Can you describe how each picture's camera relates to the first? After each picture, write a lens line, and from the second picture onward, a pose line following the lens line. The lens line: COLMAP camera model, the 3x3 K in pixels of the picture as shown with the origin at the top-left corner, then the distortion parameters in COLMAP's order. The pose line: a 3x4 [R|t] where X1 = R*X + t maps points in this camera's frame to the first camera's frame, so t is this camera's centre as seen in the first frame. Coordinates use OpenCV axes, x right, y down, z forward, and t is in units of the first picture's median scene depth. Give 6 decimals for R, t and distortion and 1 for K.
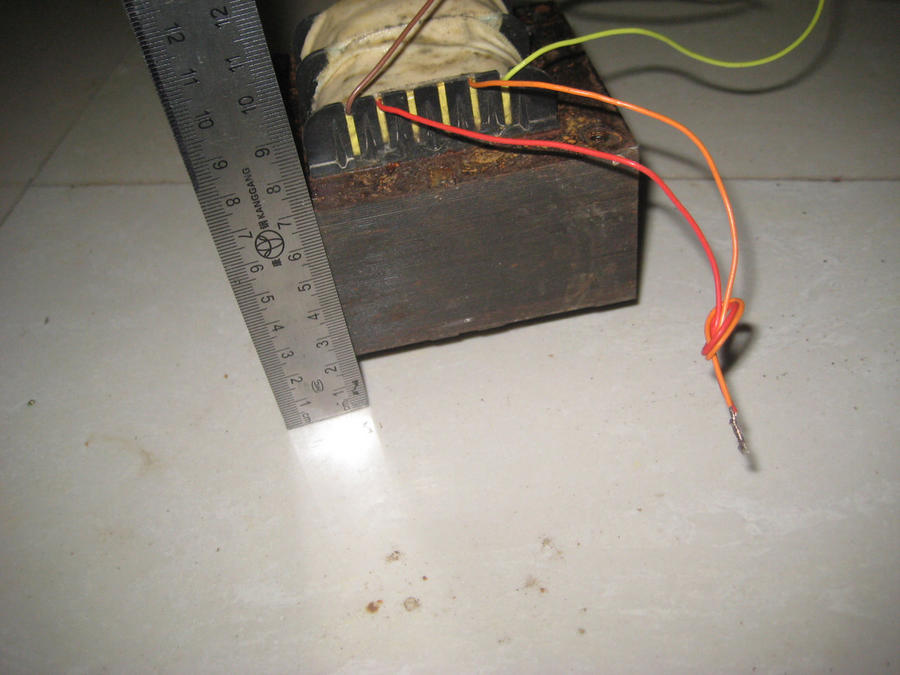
lens RADIAL K [[934.6, 0, 450.0], [0, 934.6, 337.5], [0, 0, 1]] dist [-0.167833, 0.197536]
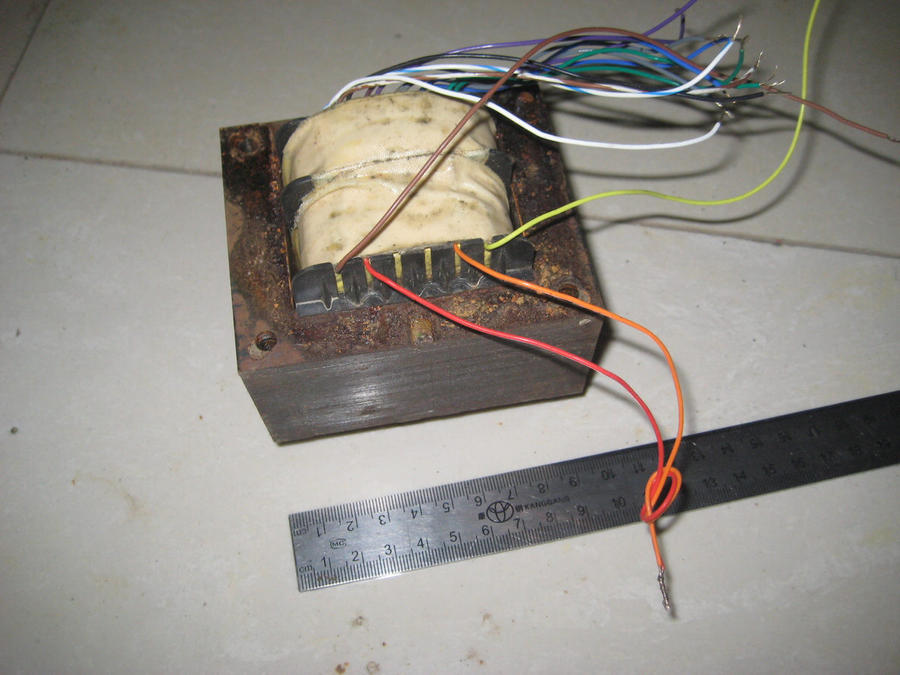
lens RADIAL K [[934.6, 0, 450.0], [0, 934.6, 337.5], [0, 0, 1]] dist [-0.167833, 0.197536]
pose [[0.993366, 0.050895, 0.103118, -0.084336], [-0.077967, 0.957227, 0.278634, -0.453963], [-0.084527, -0.284825, 0.954846, -0.033297]]
